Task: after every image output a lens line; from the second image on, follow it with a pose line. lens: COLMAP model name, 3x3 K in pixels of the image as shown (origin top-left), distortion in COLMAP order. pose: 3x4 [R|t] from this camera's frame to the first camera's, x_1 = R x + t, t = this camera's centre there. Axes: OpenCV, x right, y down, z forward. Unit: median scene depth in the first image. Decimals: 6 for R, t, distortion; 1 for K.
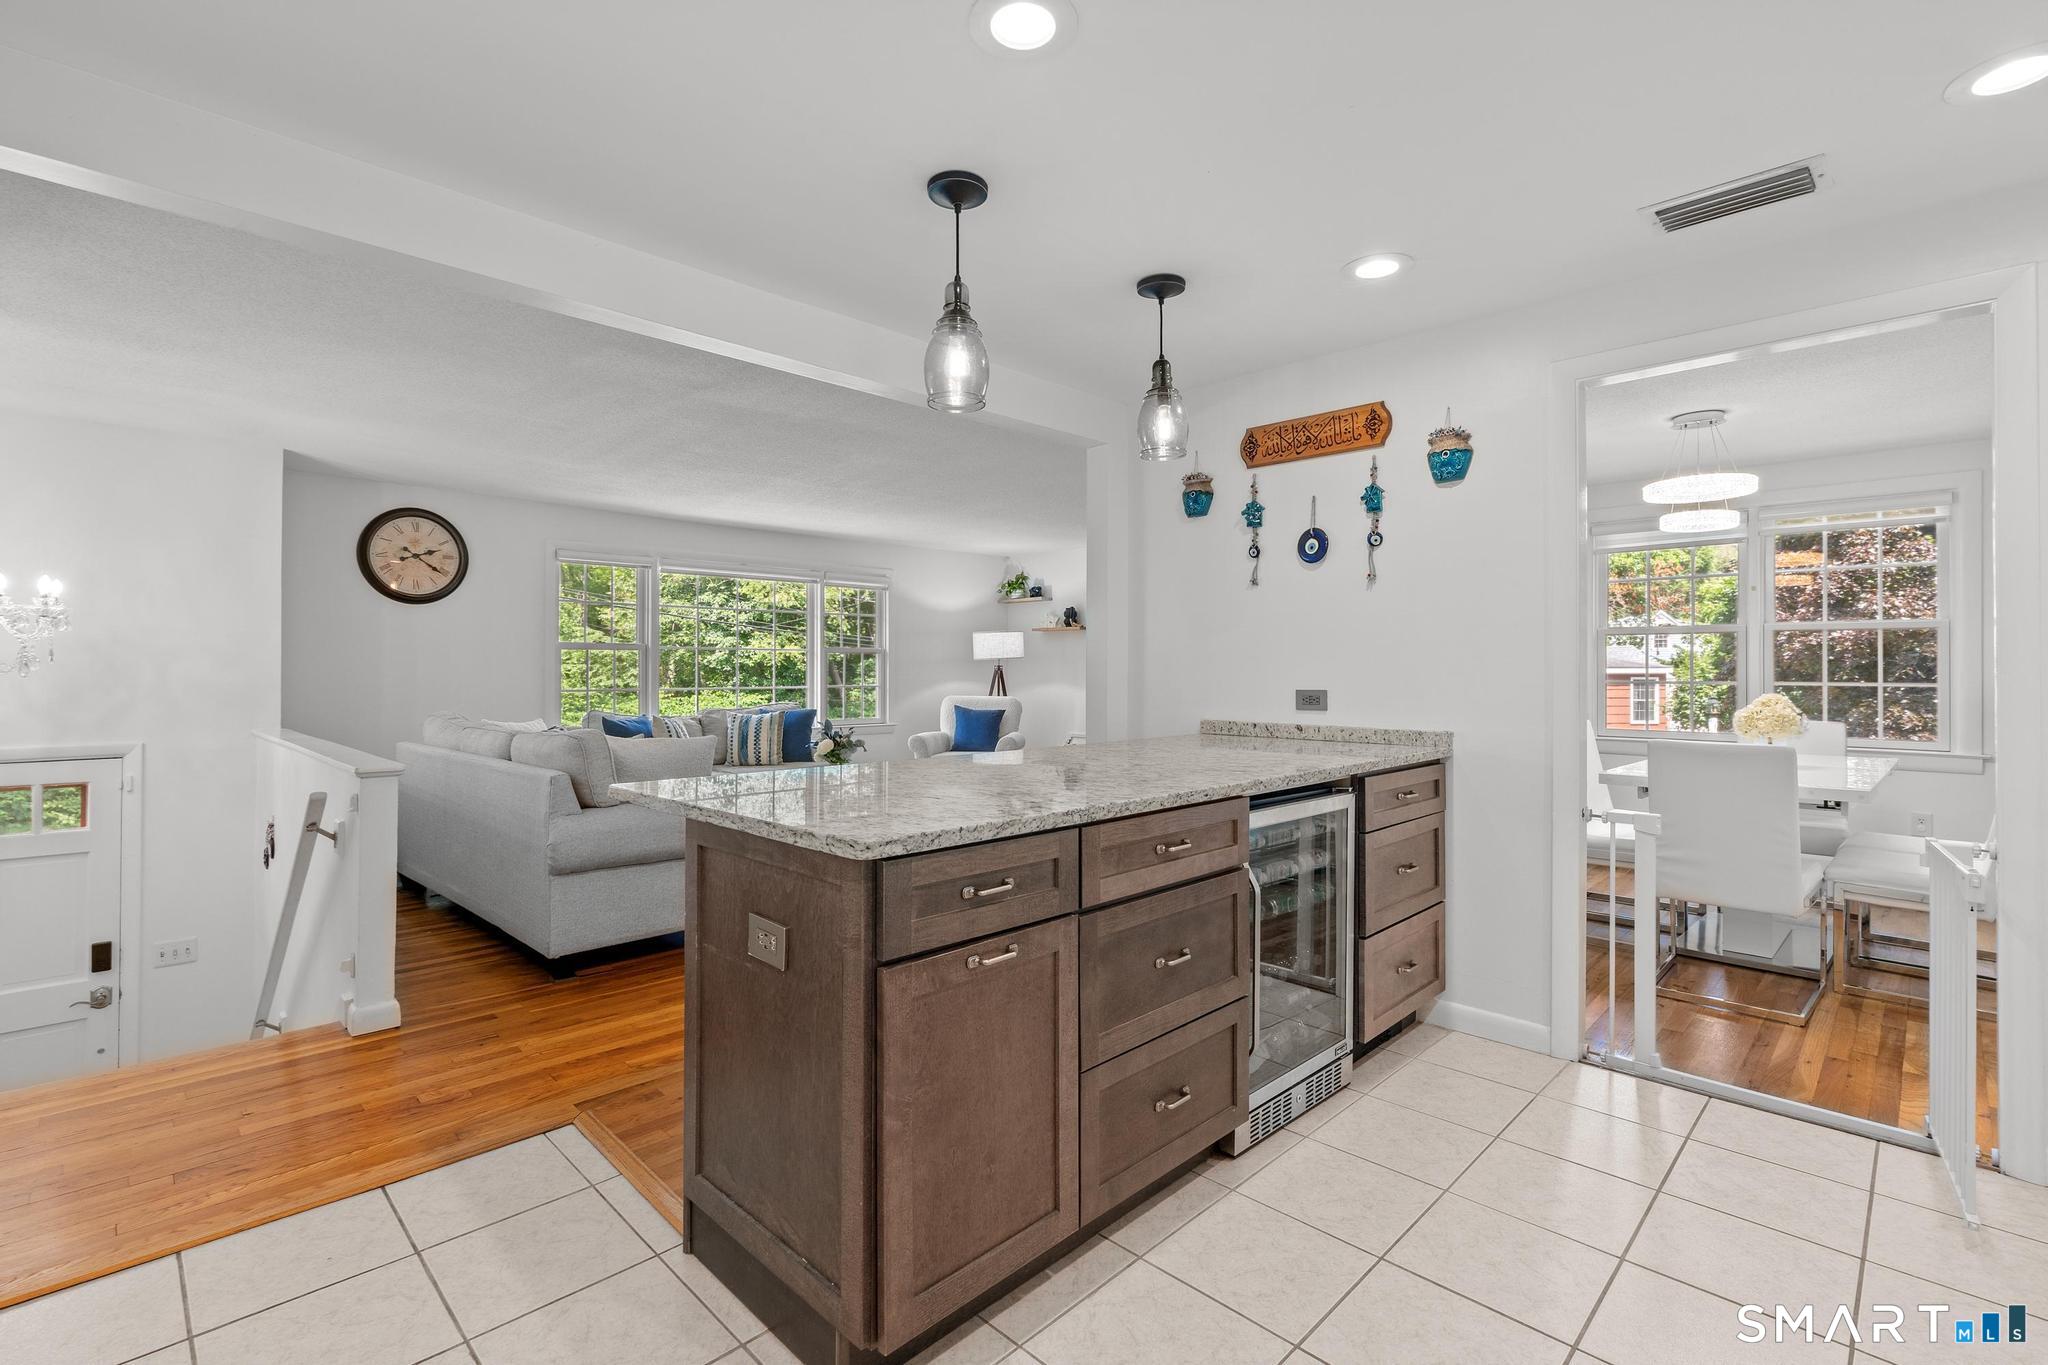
lens RADIAL K [[919.0, 0, 1021.6], [0, 919.0, 665.9], [0, 0, 1]] dist [-0.010471, 0.003655]
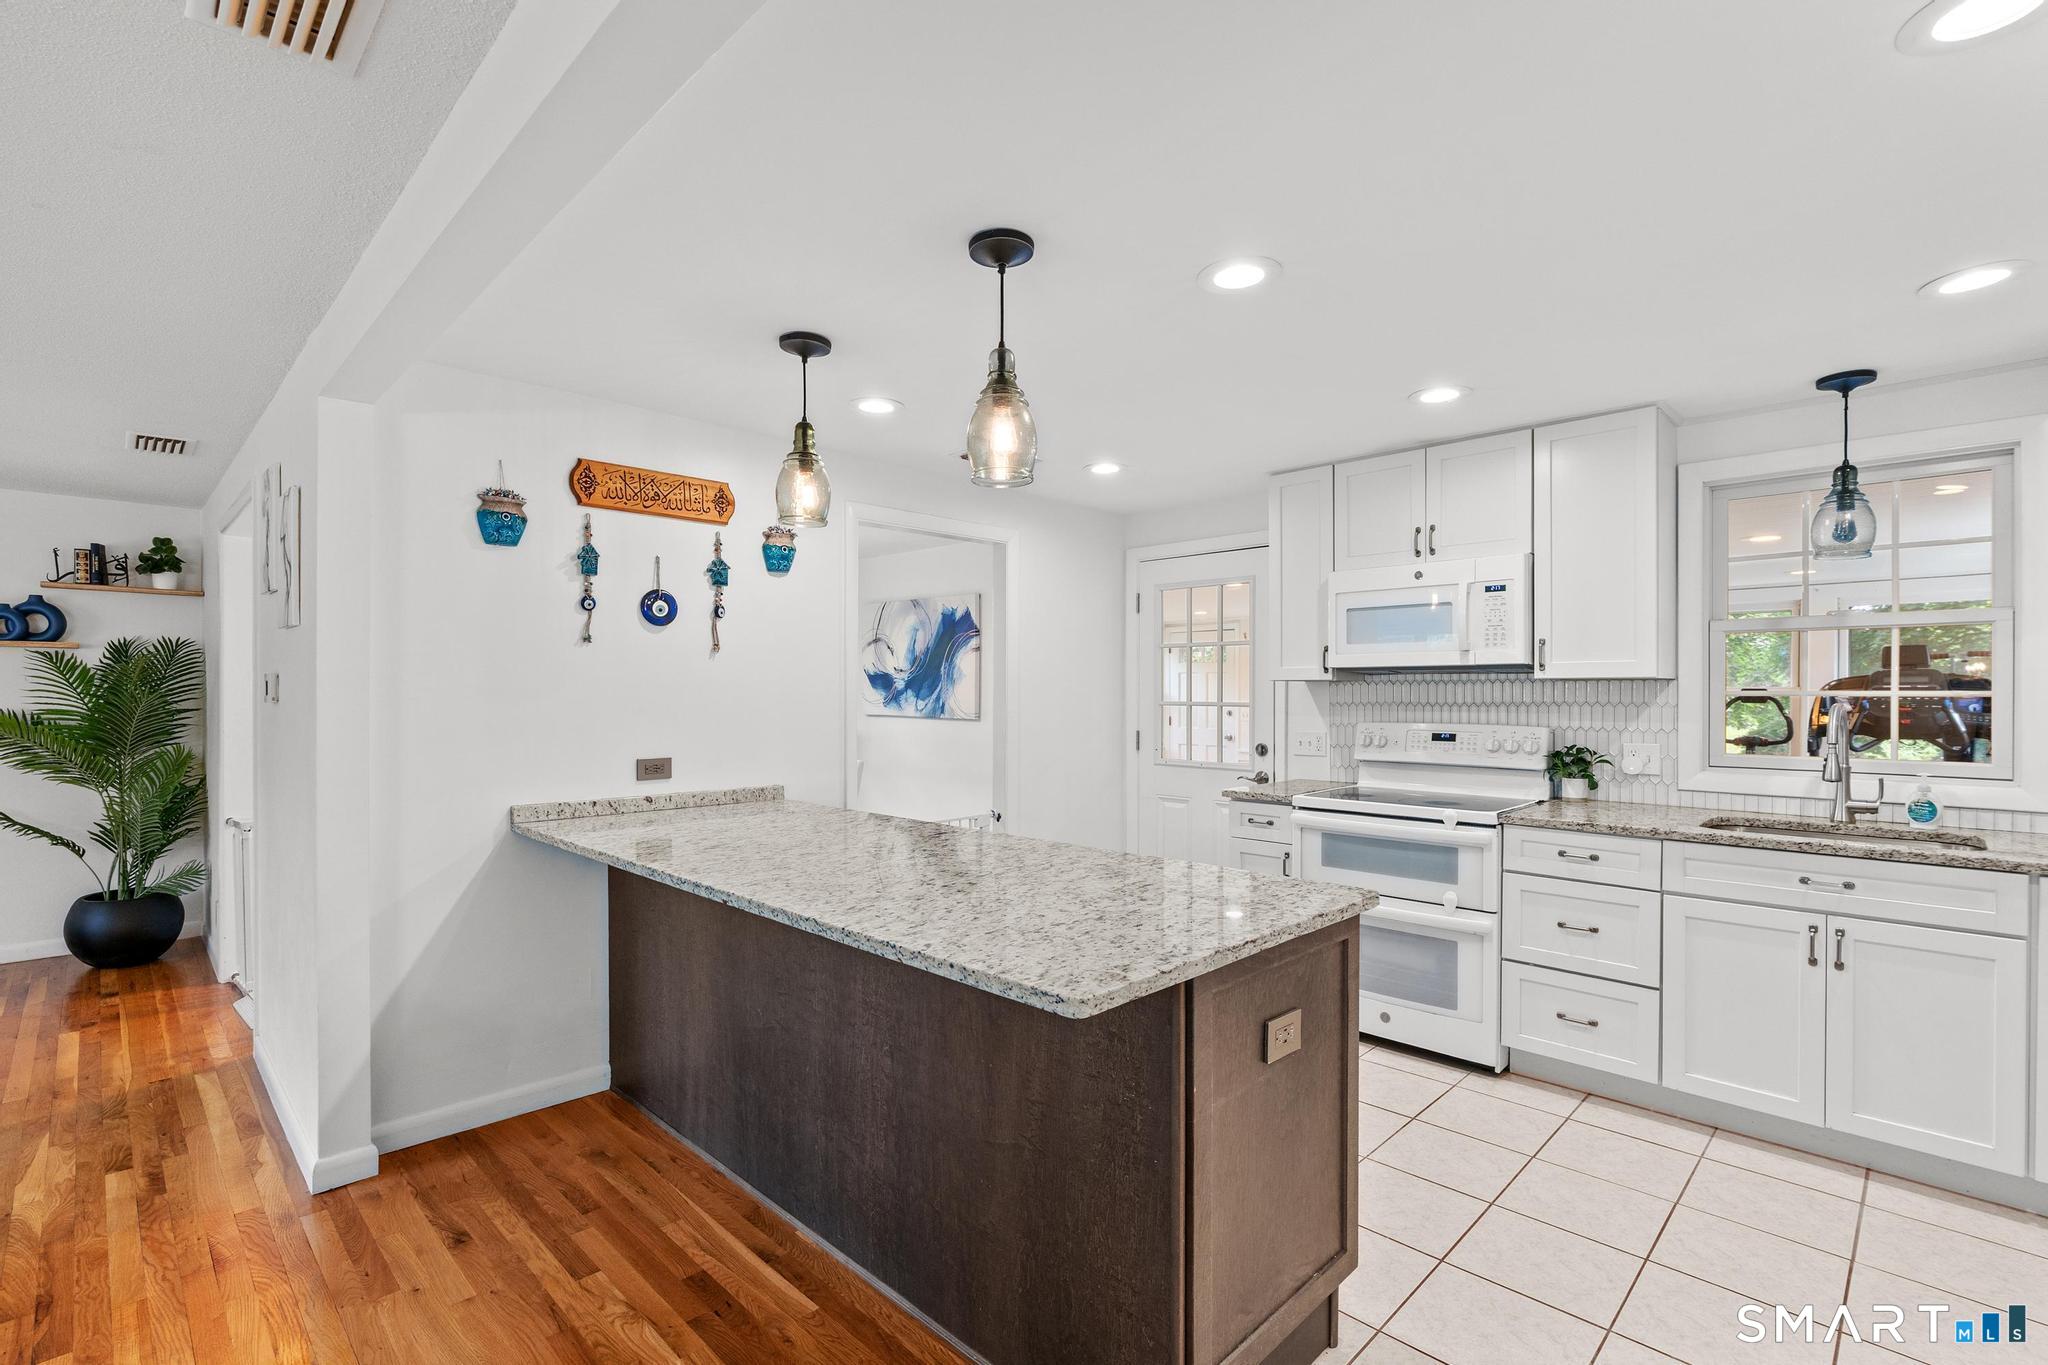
lens RADIAL K [[919.0, 0, 997.8], [0, 919.0, 694.1], [0, 0, 1]] dist [-0.010471, 0.003655]
pose [[0.006809, -0.006601, 0.999955, -0.639662], [-0.007365, 0.999951, 0.006651, -0.049745], [-0.999950, -0.007410, 0.006760, 0.638351]]
